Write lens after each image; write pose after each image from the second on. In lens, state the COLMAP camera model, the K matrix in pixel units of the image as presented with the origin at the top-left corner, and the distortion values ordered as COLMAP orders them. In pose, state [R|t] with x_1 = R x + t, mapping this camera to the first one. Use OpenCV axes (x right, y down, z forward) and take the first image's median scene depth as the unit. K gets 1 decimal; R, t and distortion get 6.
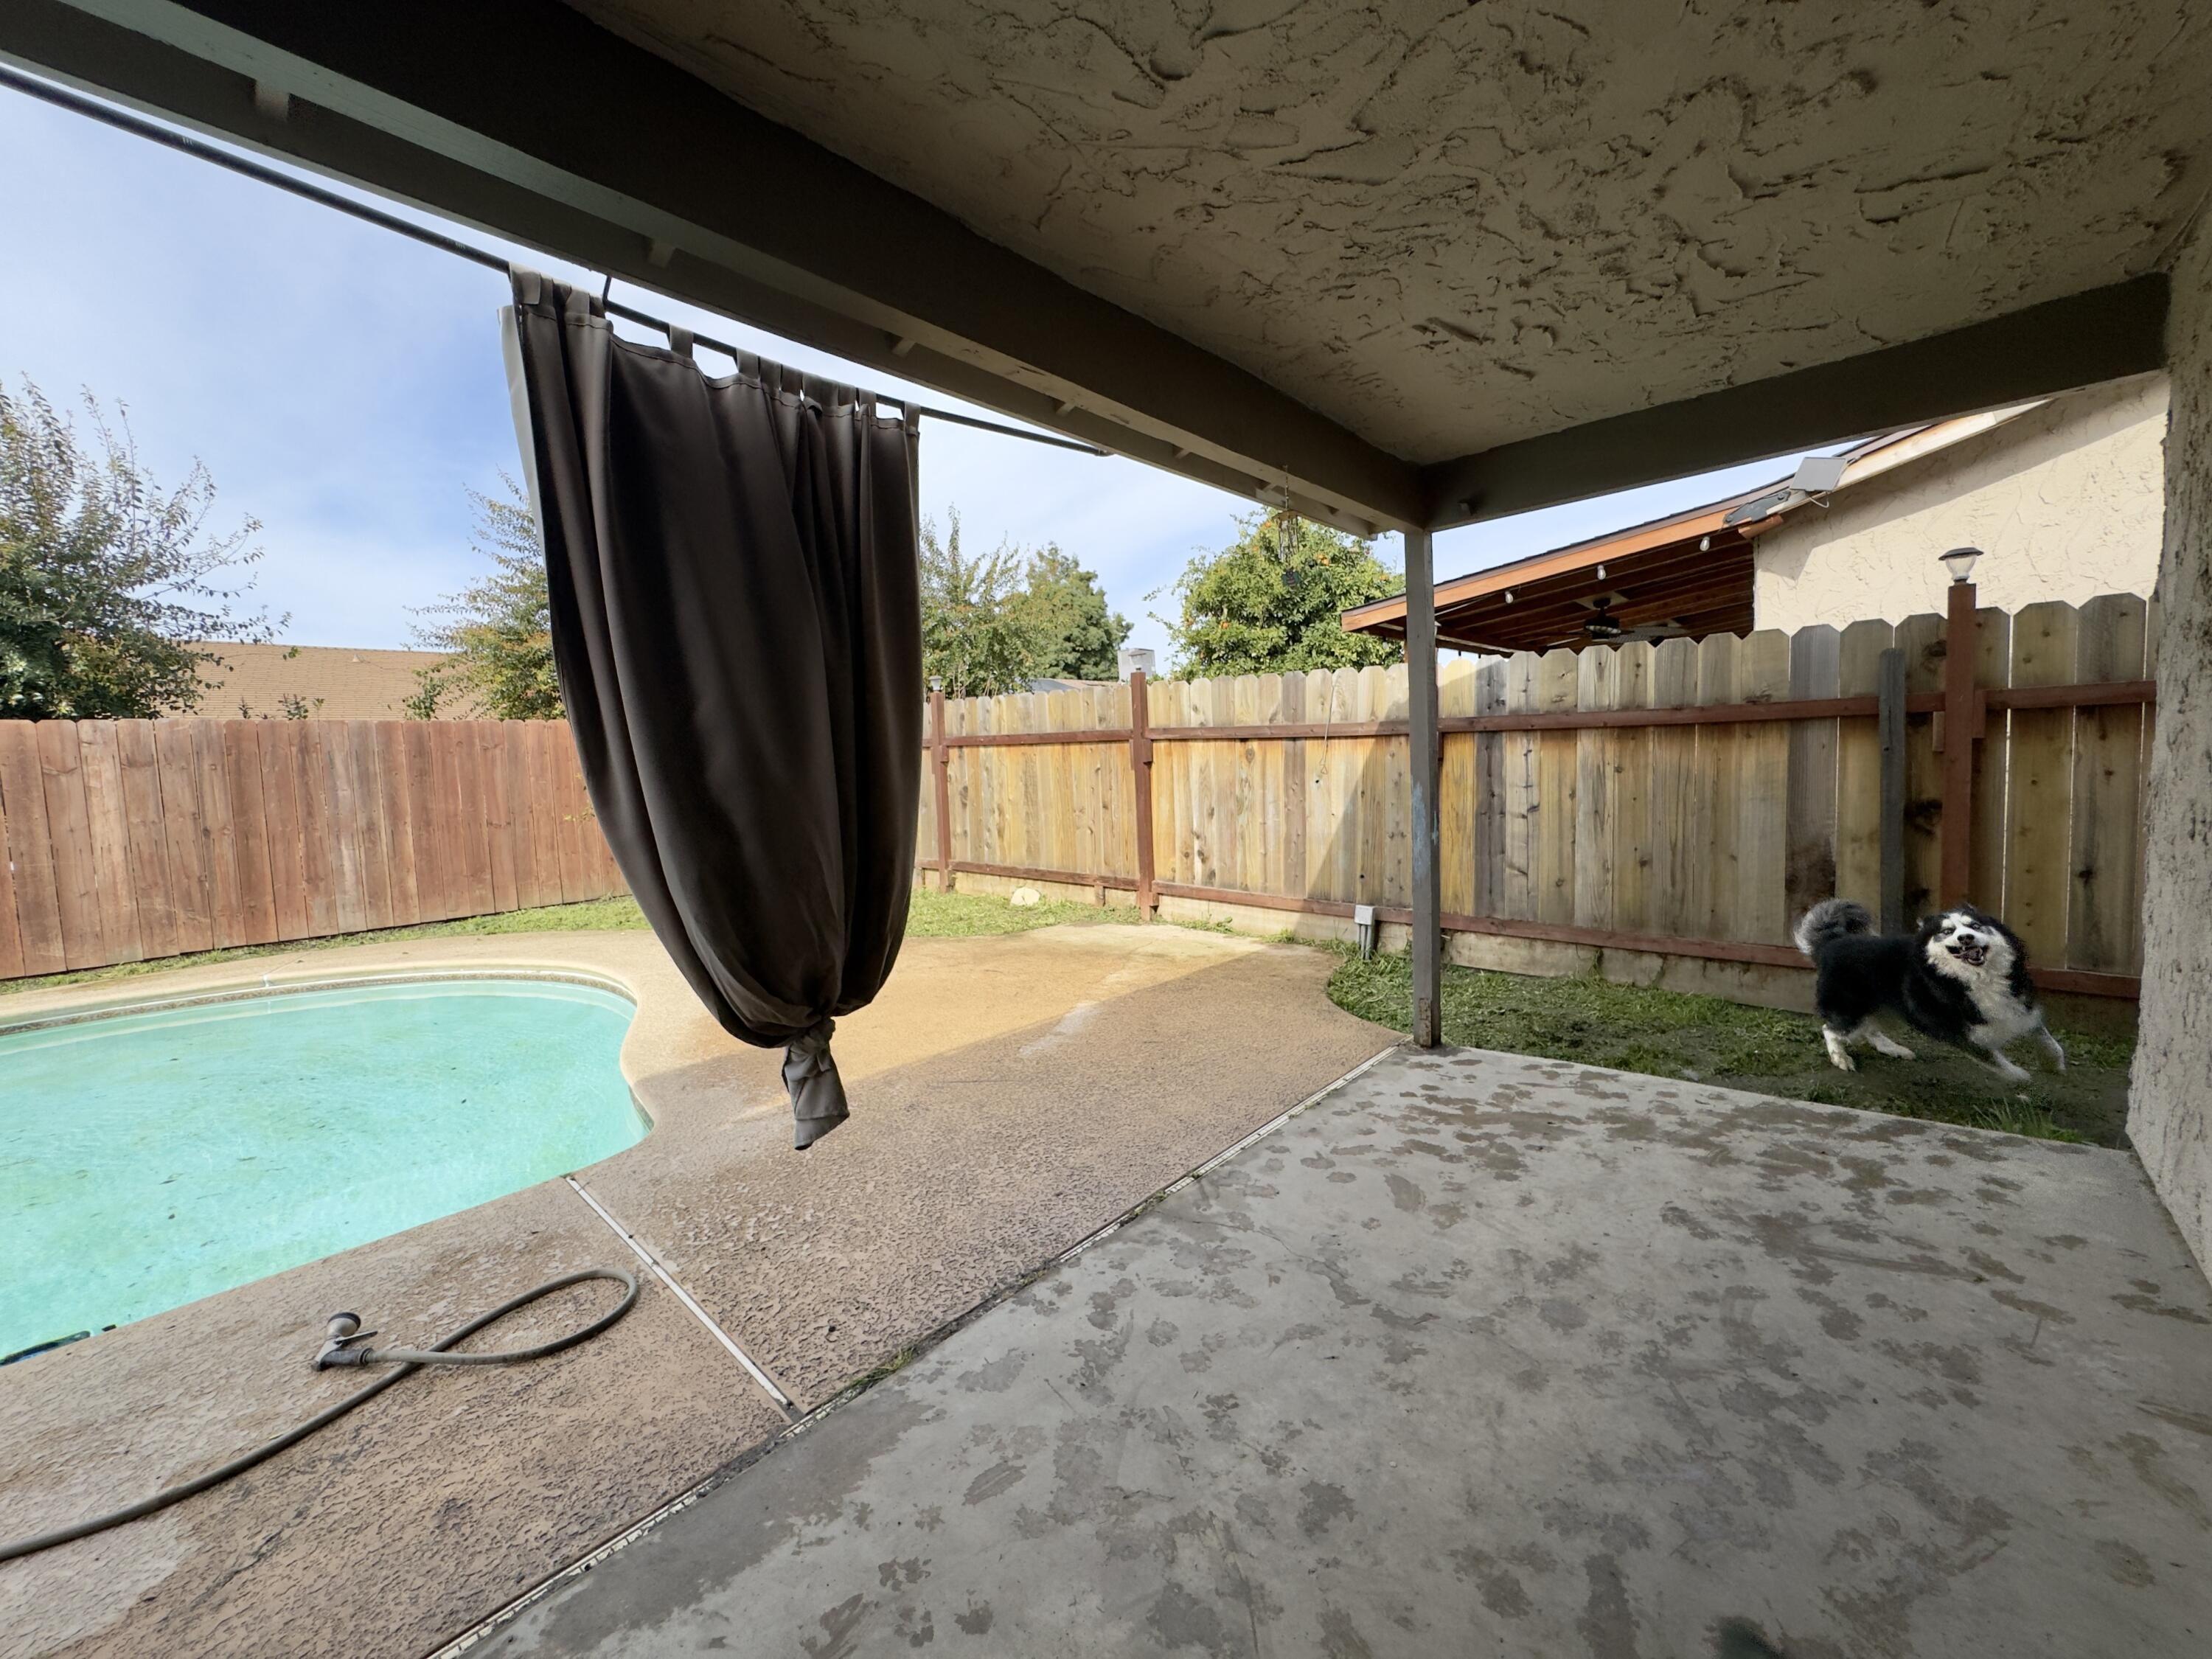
lens RADIAL K [[878.6, 0, 1116.5], [0, 878.6, 822.7], [0, 0, 1]] dist [-0.004236, 0.000968]
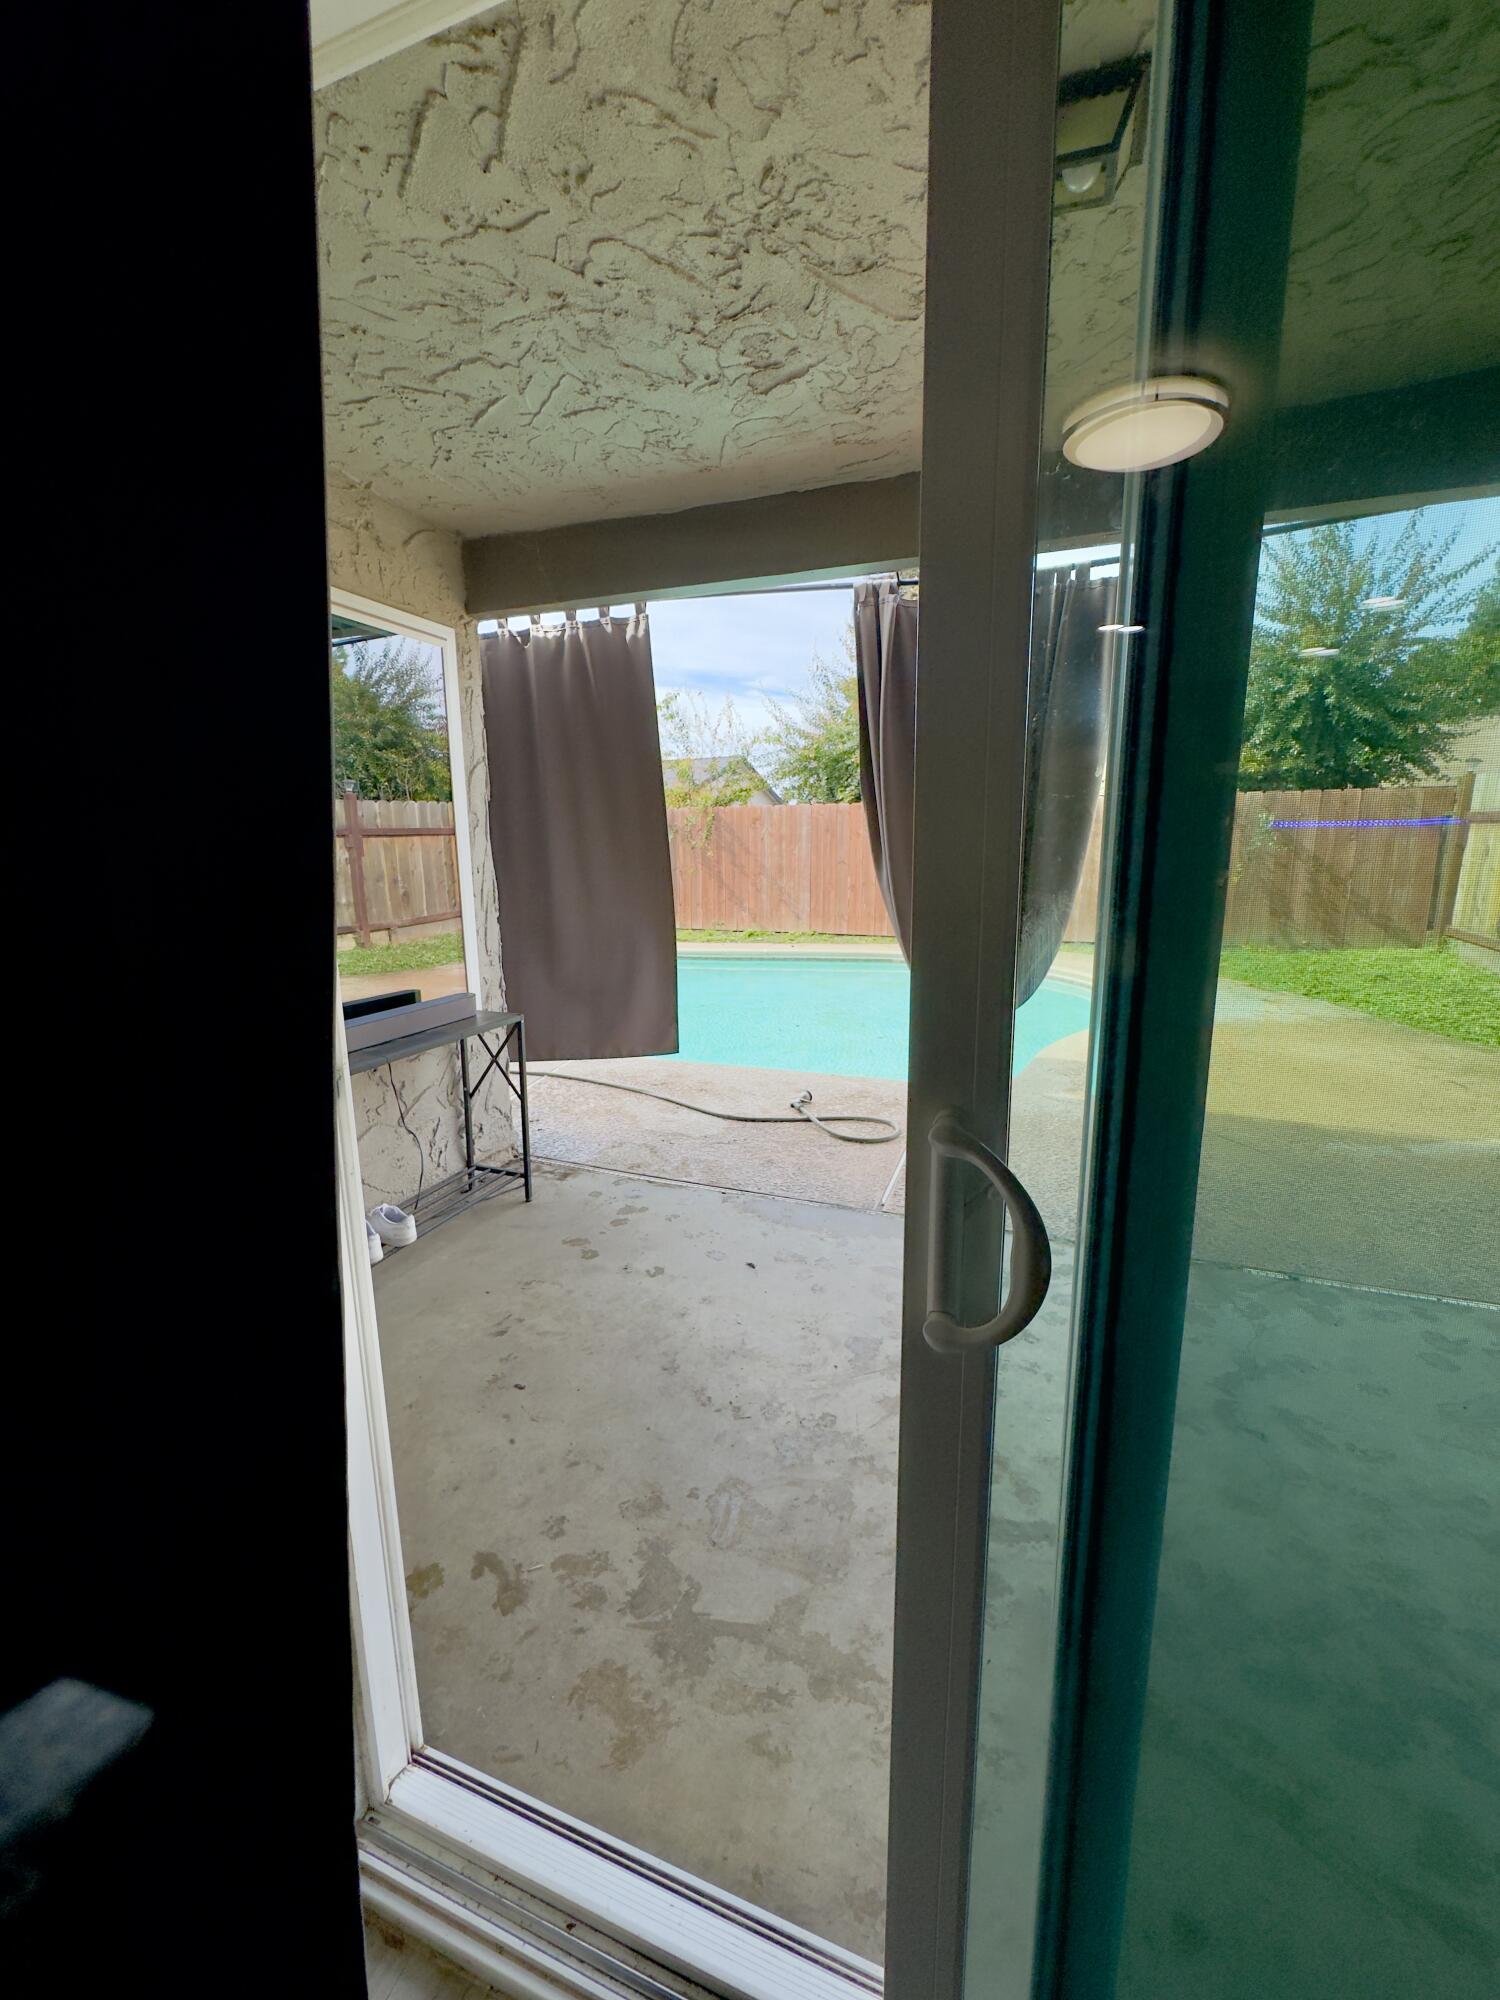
lens RADIAL K [[794.4, 0, 755.1], [0, 794.4, 994.0], [0, 0, 1]] dist [-0.004236, 0.000968]
pose [[0.364423, 0.209754, -0.907303, 0.875223], [-0.071971, 0.977732, 0.197128, -0.073452], [0.928448, -0.006538, 0.371405, 0.125142]]
